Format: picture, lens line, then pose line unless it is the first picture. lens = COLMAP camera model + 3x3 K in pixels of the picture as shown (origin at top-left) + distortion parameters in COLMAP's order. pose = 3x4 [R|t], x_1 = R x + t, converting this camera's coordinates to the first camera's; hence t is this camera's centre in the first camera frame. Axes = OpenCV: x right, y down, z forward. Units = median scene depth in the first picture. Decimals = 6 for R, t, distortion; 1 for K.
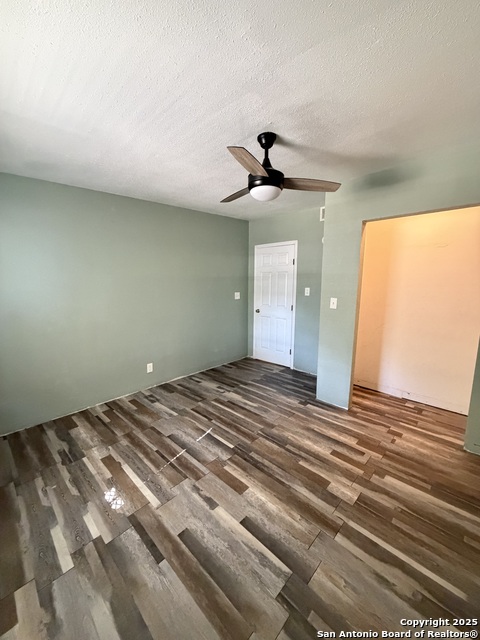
lens RADIAL K [[254.4, 0, 240.2], [0, 254.4, 321.5], [0, 0, 1]] dist [-0.002049, 0.000103]
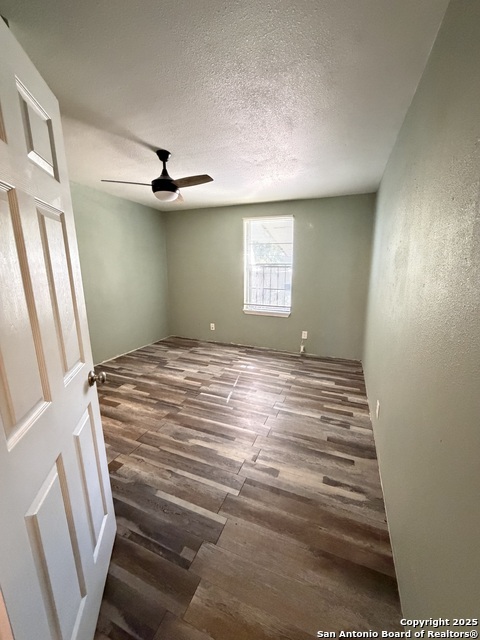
lens RADIAL K [[254.4, 0, 240.9], [0, 254.4, 320.4], [0, 0, 1]] dist [-0.002049, 0.000103]
pose [[-0.930940, 0.080558, -0.356175, 0.214818], [-0.053476, 0.934775, 0.351193, -0.317891], [0.361235, 0.345987, -0.865911, 2.105419]]
